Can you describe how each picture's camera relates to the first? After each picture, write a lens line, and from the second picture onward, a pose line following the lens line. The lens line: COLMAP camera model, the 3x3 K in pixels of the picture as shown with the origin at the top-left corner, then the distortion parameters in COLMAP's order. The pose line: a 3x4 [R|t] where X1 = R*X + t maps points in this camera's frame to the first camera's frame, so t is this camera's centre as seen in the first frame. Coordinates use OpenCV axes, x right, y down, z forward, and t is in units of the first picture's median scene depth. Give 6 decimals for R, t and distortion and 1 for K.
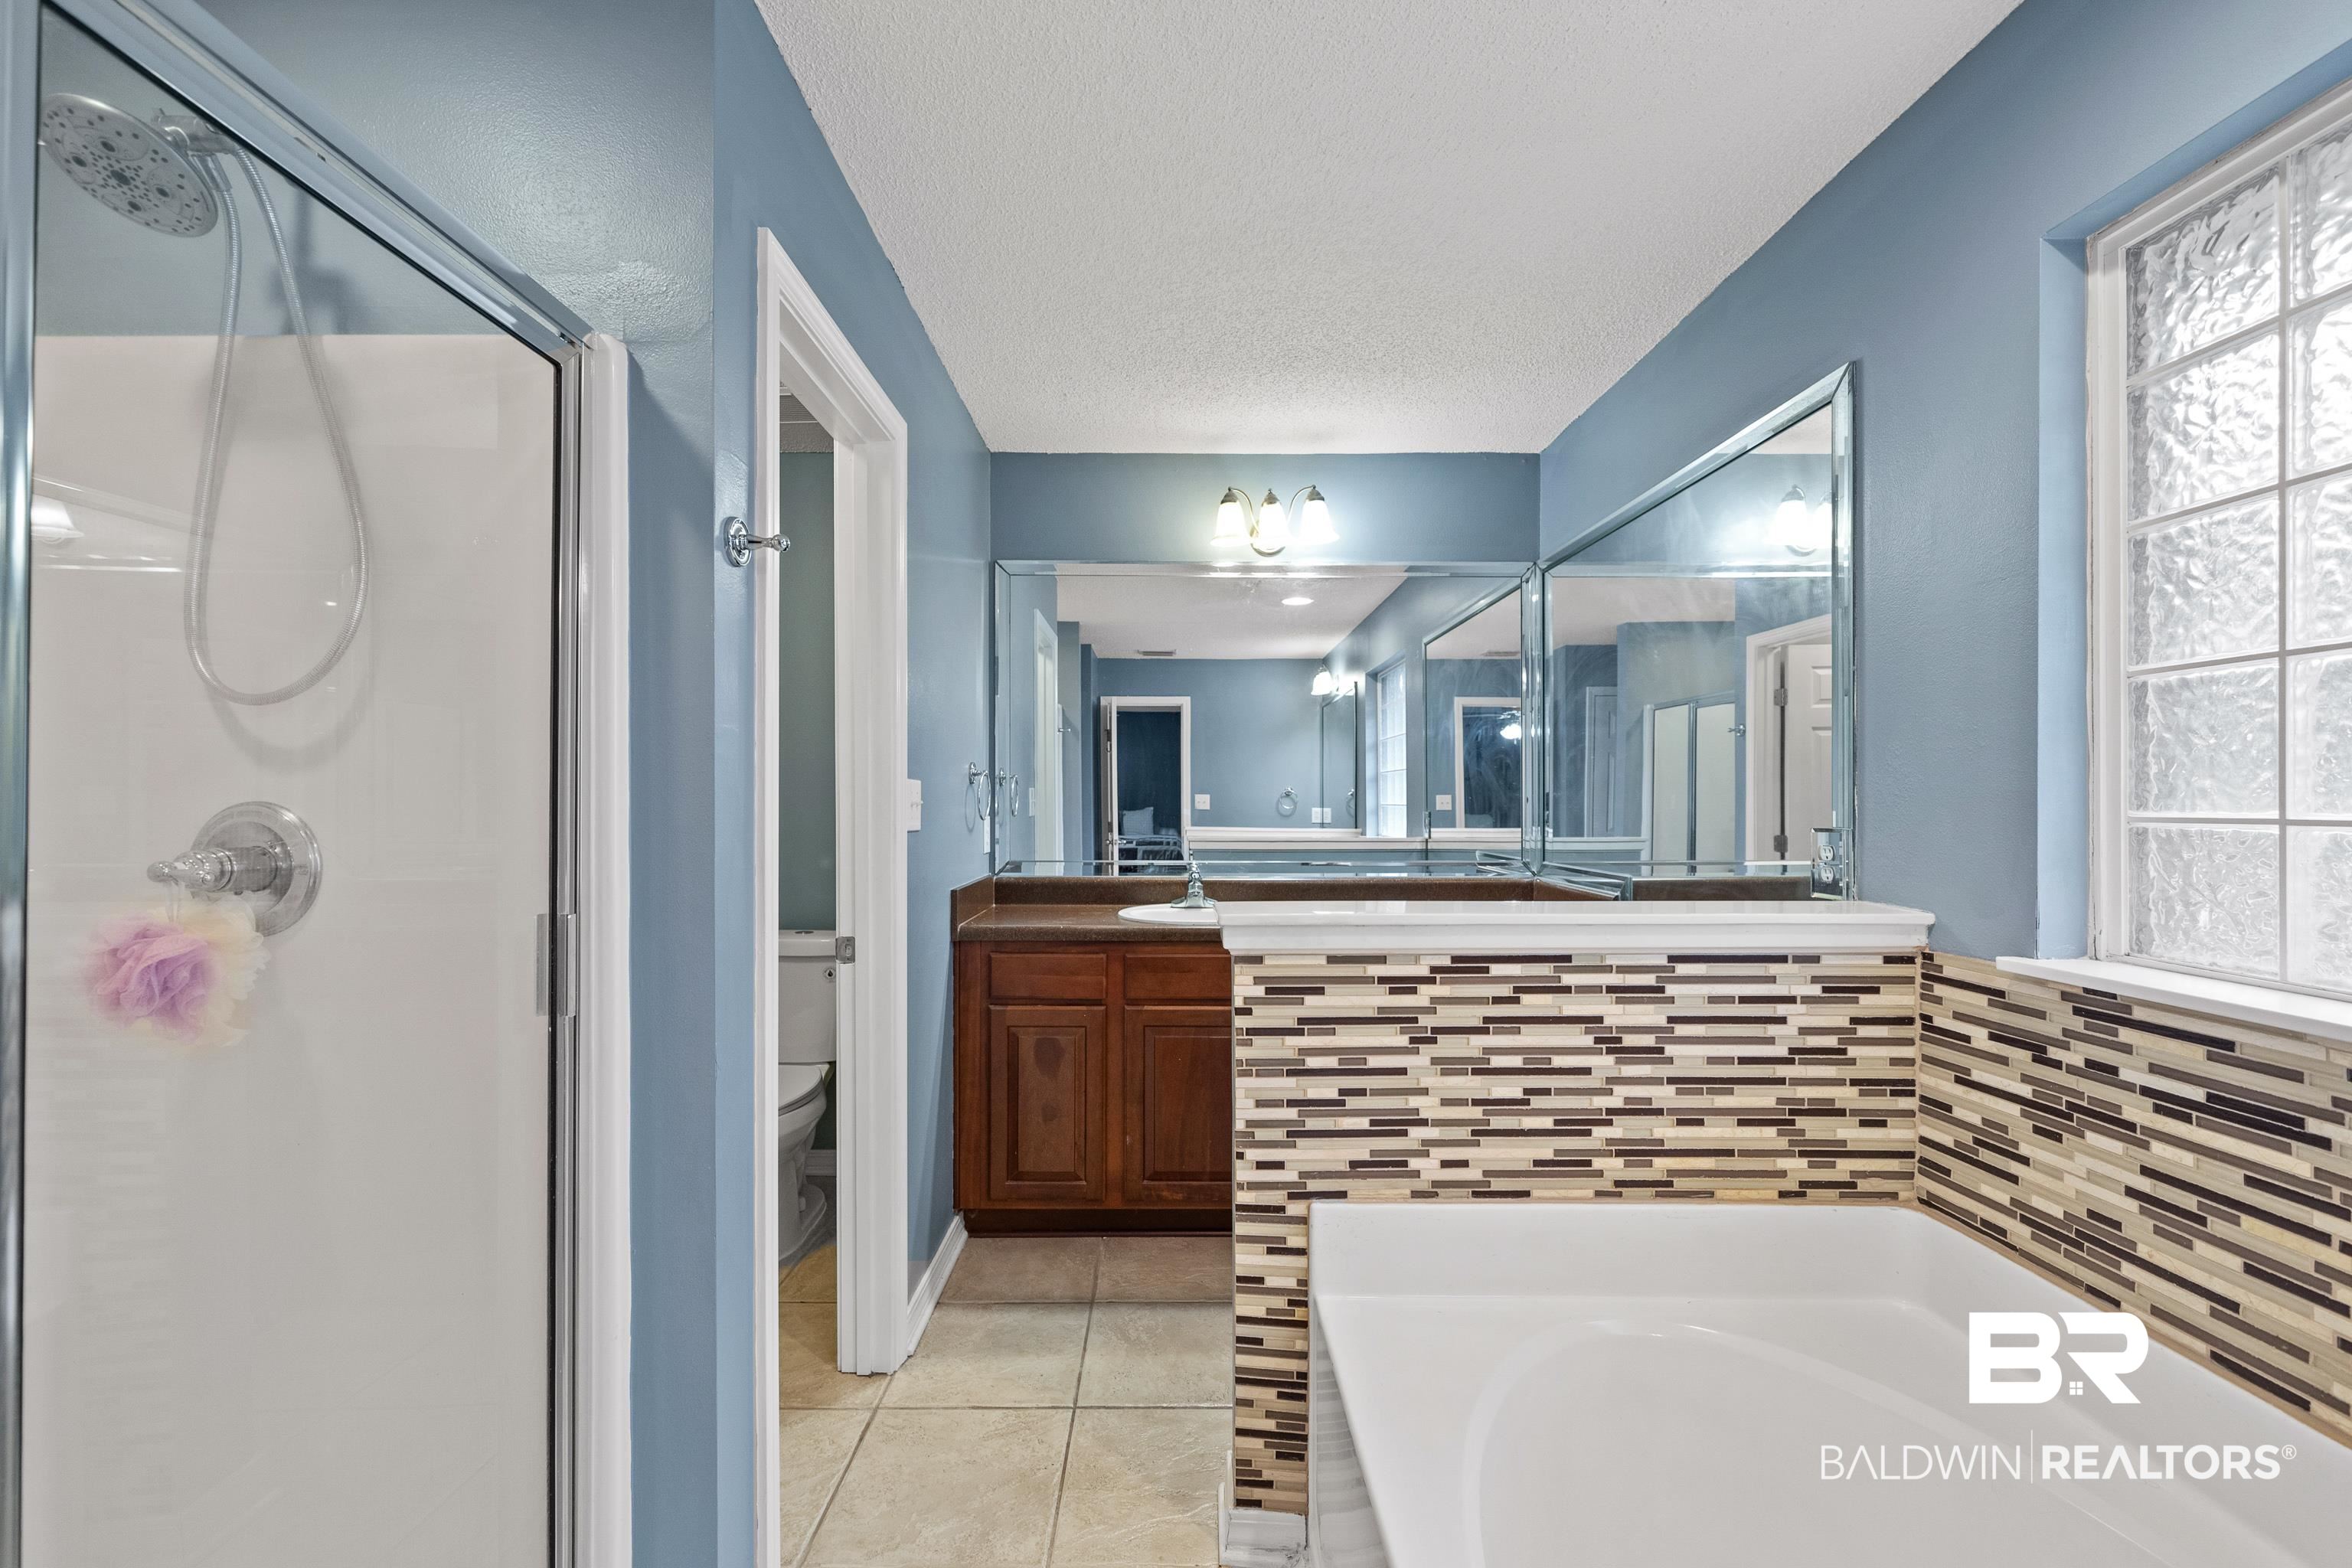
lens RADIAL K [[950.2, 0, 1171.4], [0, 950.2, 798.4], [0, 0, 1]] dist [-0.000486, -0.000020]
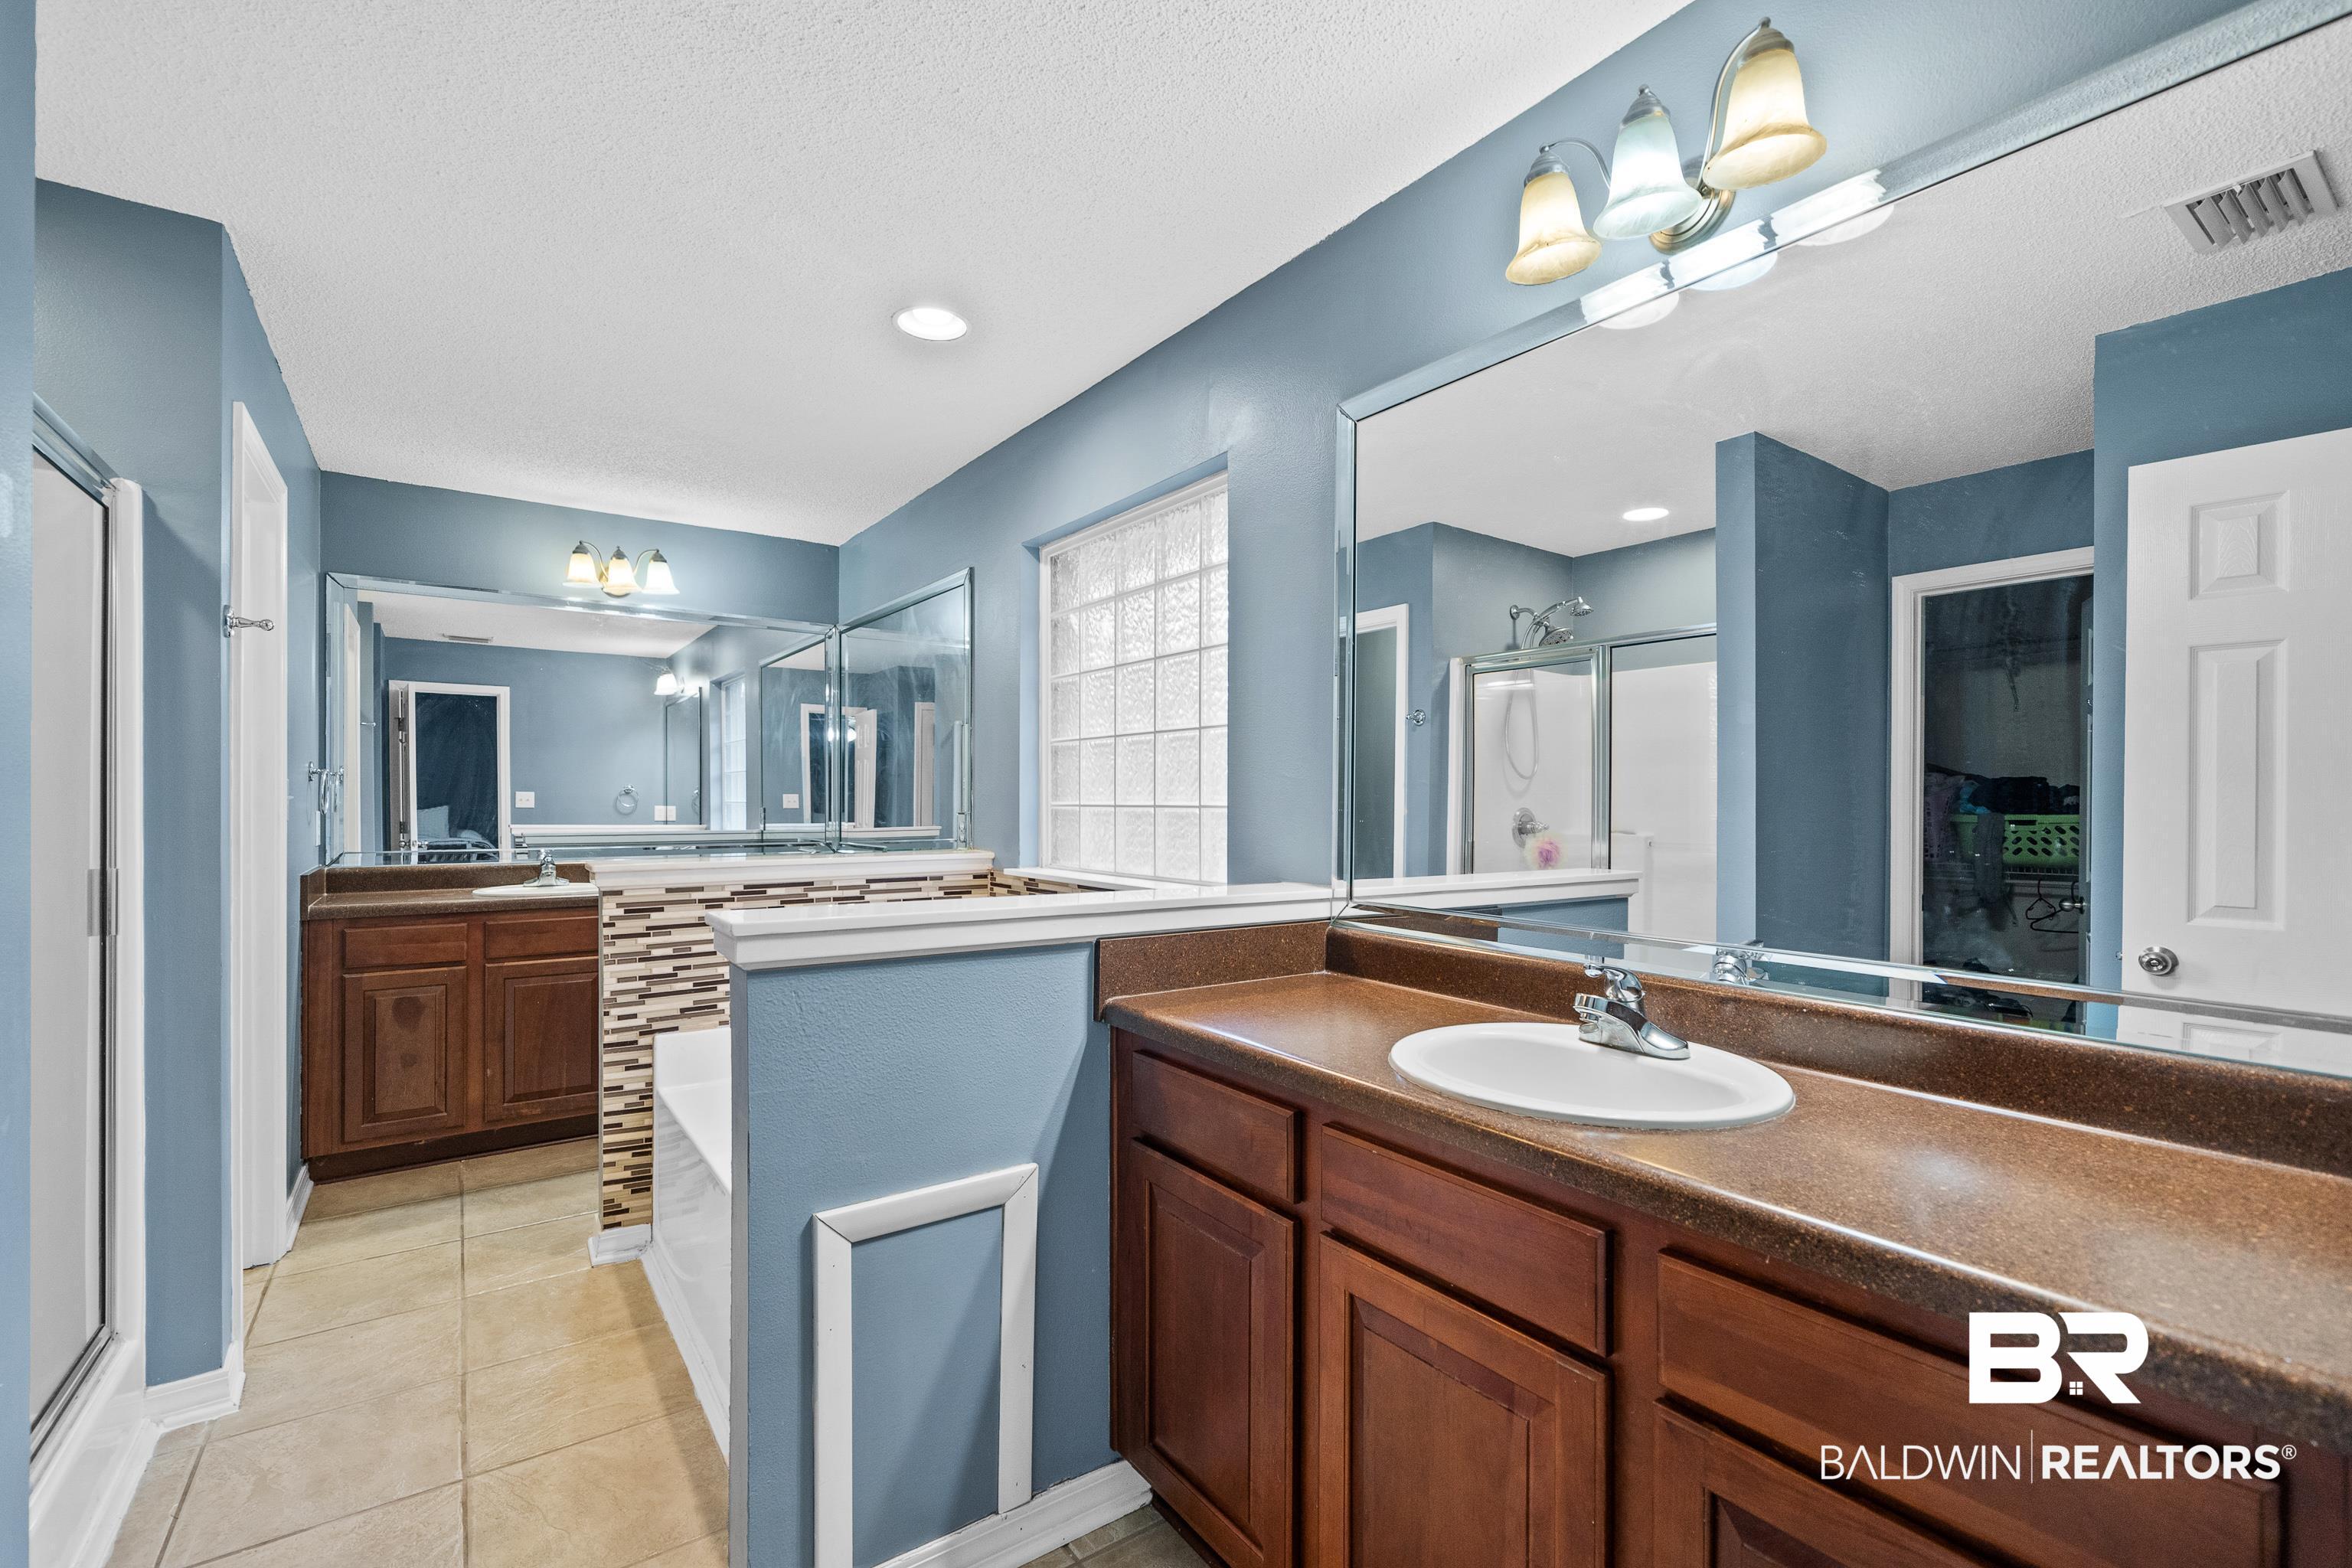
lens RADIAL K [[1017.4, 0, 1178.3], [0, 1017.4, 800.6], [0, 0, 1]] dist [-0.001569, -0.000069]
pose [[0.812201, 0.001091, 0.583376, -0.149837], [-0.002786, 0.999994, 0.002009, 0.003634], [-0.583370, -0.003257, 0.812200, -0.993604]]
